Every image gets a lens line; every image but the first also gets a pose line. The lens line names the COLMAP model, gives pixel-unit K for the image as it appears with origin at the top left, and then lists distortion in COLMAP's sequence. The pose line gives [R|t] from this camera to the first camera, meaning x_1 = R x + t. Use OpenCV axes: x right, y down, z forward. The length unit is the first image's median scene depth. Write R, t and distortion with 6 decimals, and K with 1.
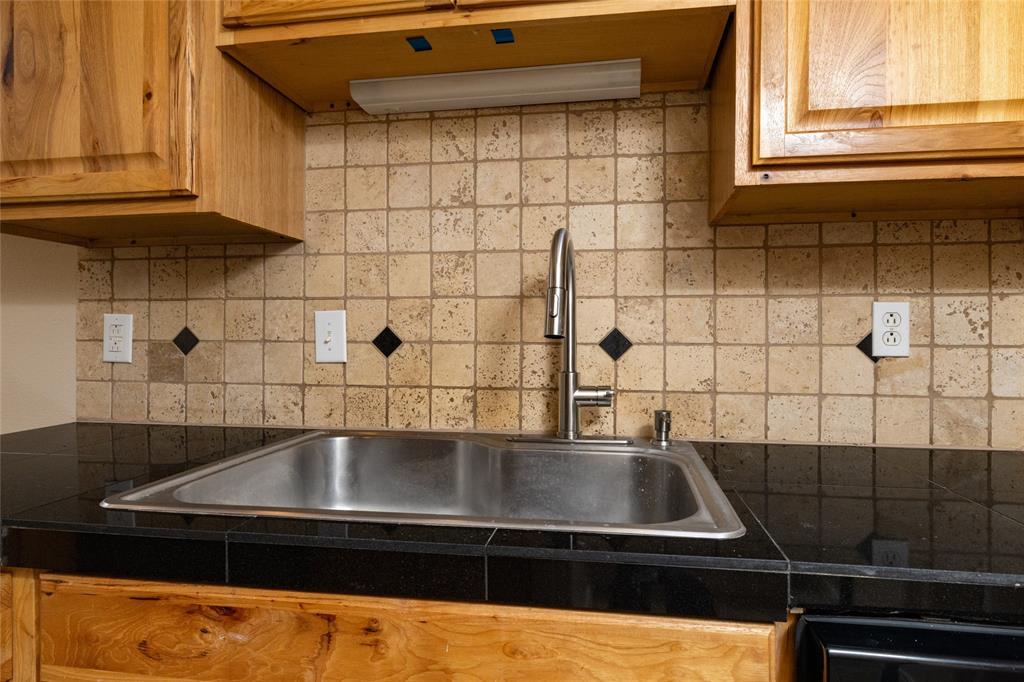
lens RADIAL K [[523.4, 0, 468.9], [0, 523.4, 341.5], [0, 0, 1]] dist [-0.000465, -0.000840]
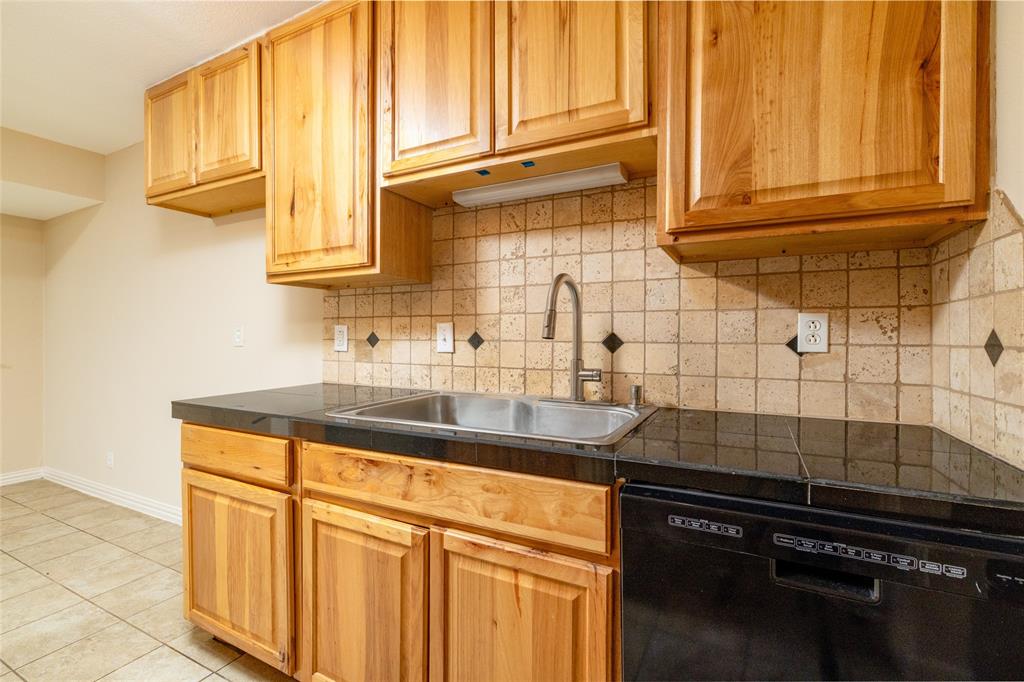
lens RADIAL K [[447.8, 0, 490.1], [0, 447.8, 338.5], [0, 0, 1]] dist [-0.002046, 0.000838]
pose [[0.951767, 0.001483, -0.306819, 0.342704], [-0.001880, 0.999998, -0.000999, -0.004837], [0.306817, 0.001527, 0.951767, -0.375451]]
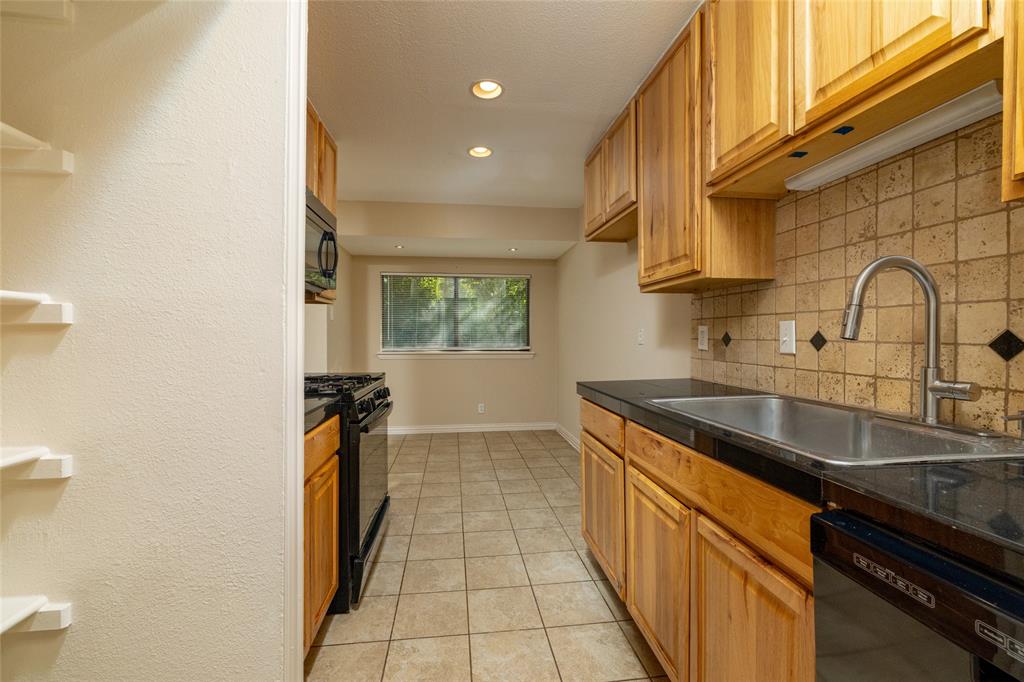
lens RADIAL K [[468.9, 0, 507.2], [0, 468.9, 340.3], [0, 0, 1]] dist [-0.007690, 0.001297]
pose [[0.261620, 0.007928, -0.965138, 0.912521], [-0.002454, 0.999968, 0.007549, -0.009549], [0.965168, 0.000393, 0.261631, -0.200097]]
